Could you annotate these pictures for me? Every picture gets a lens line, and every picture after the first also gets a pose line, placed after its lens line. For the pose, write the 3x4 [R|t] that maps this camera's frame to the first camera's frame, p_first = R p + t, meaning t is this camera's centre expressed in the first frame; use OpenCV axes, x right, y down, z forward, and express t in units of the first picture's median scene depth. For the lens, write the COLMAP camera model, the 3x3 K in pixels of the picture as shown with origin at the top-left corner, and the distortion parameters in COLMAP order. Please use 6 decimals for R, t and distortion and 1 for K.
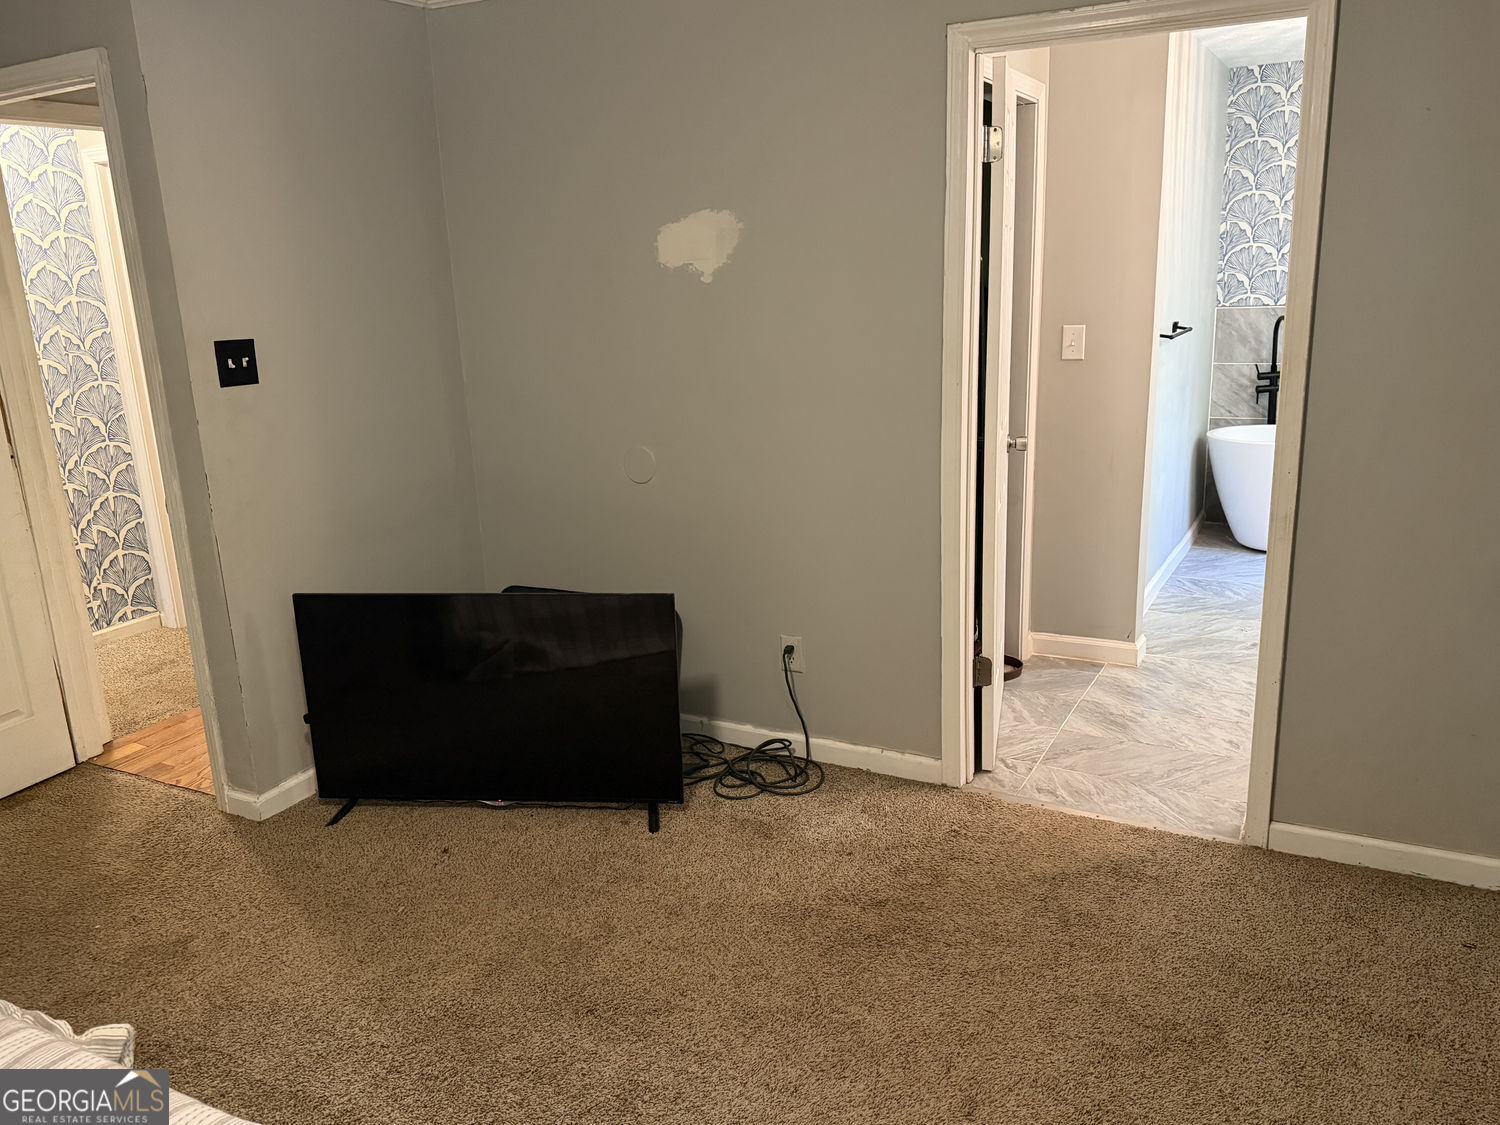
lens RADIAL K [[1131.3, 0, 747.8], [0, 1131.3, 562.4], [0, 0, 1]] dist [0.006053, 0.000855]
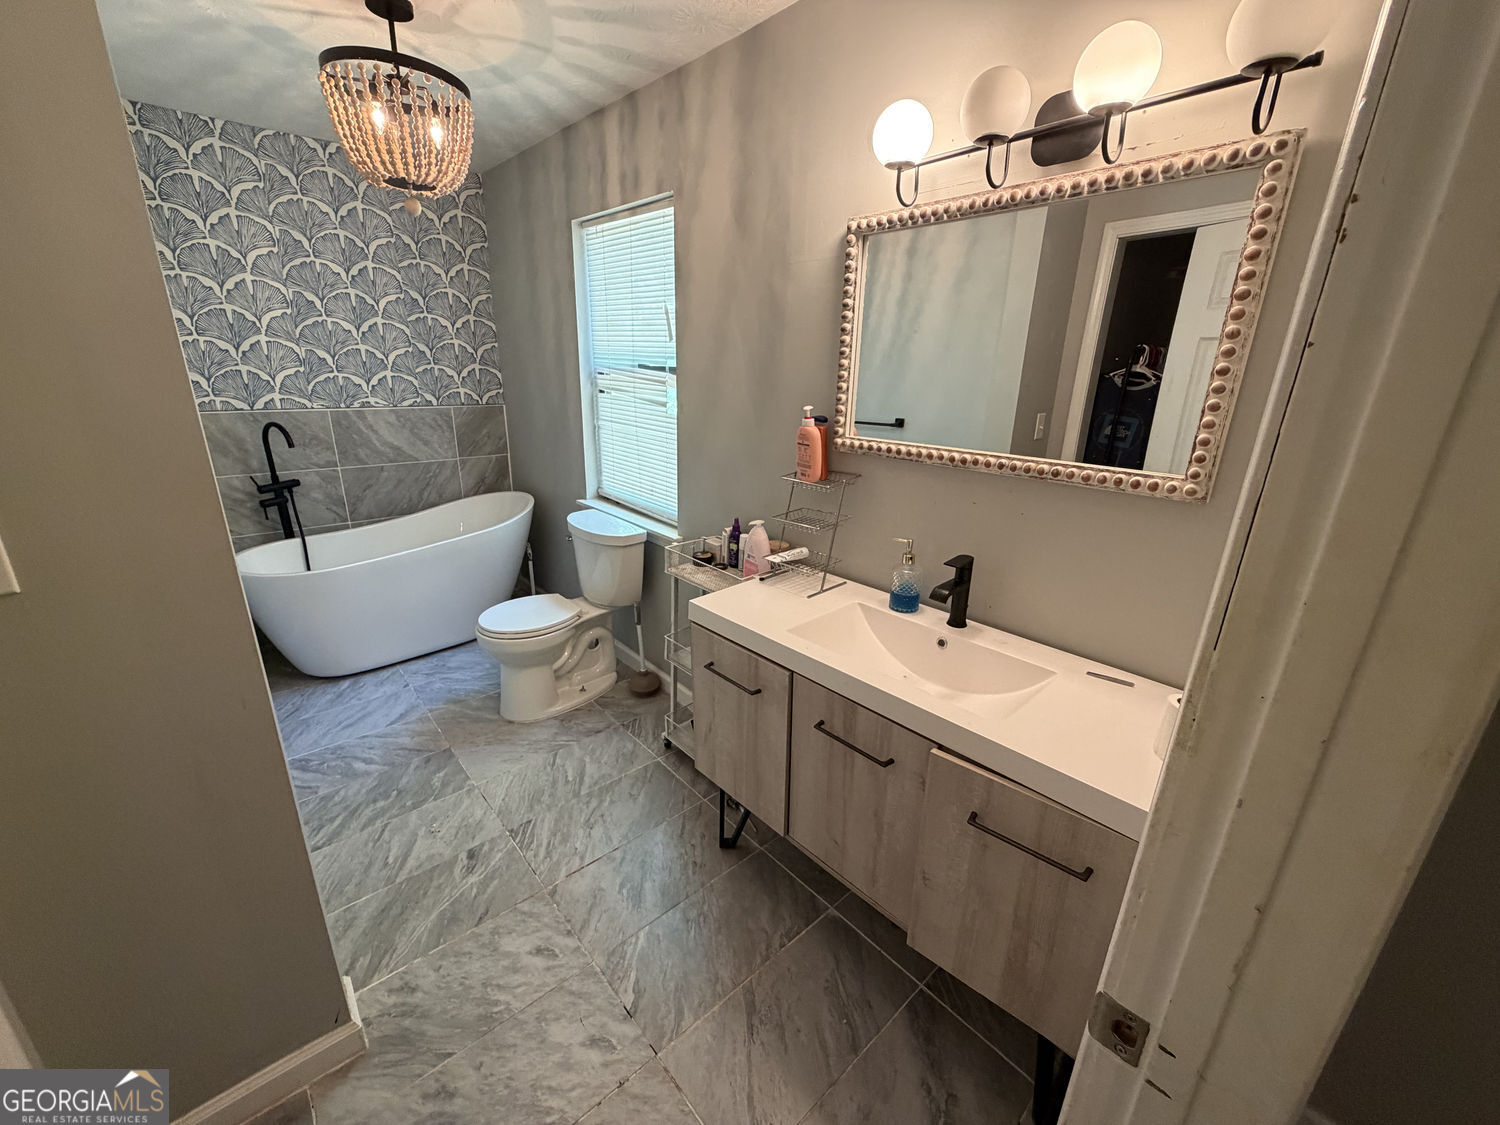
lens RADIAL K [[600.3, 0, 745.4], [0, 600.3, 567.6], [0, 0, 1]] dist [0.000920, -0.000581]
pose [[0.340400, -0.262727, 0.902830, 0.138840], [0.203628, 0.957983, 0.202001, -0.123488], [-0.917967, 0.115080, 0.379596, 0.478200]]
